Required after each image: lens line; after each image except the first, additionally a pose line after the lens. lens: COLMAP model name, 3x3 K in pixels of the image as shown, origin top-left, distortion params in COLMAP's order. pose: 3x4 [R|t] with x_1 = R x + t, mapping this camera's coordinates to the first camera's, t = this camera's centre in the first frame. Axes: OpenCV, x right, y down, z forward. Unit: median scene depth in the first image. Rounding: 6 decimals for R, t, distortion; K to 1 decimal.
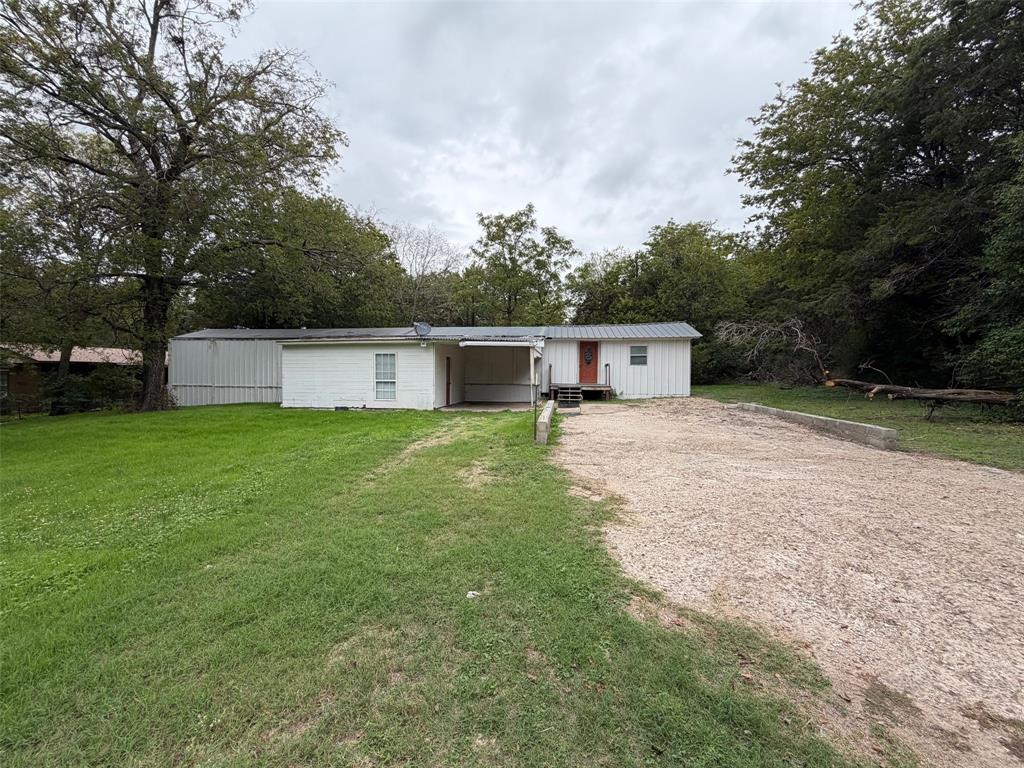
lens RADIAL K [[407.3, 0, 511.3], [0, 407.3, 380.9], [0, 0, 1]] dist [0.000951, -0.000044]
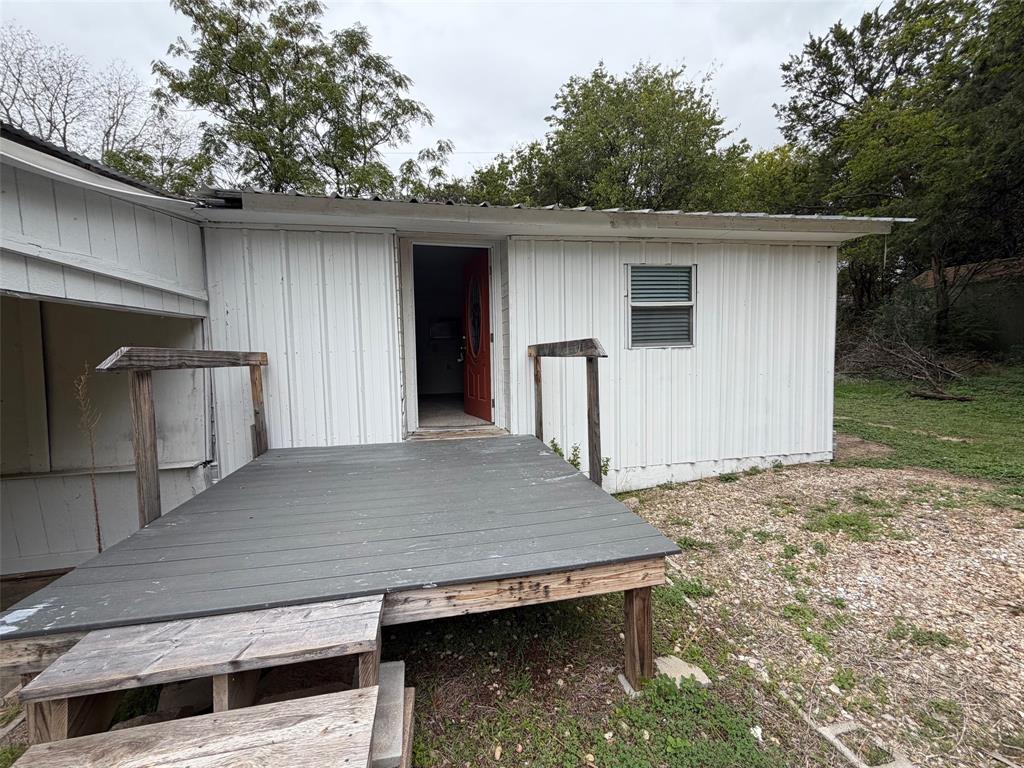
lens RADIAL K [[407.3, 0, 506.7], [0, 407.3, 384.8], [0, 0, 1]] dist [0.000951, -0.000044]
pose [[0.949448, -0.050813, 0.309785, 0.097658], [0.035488, 0.997861, 0.054909, -0.021462], [-0.311912, -0.041139, 0.949220, 0.525112]]
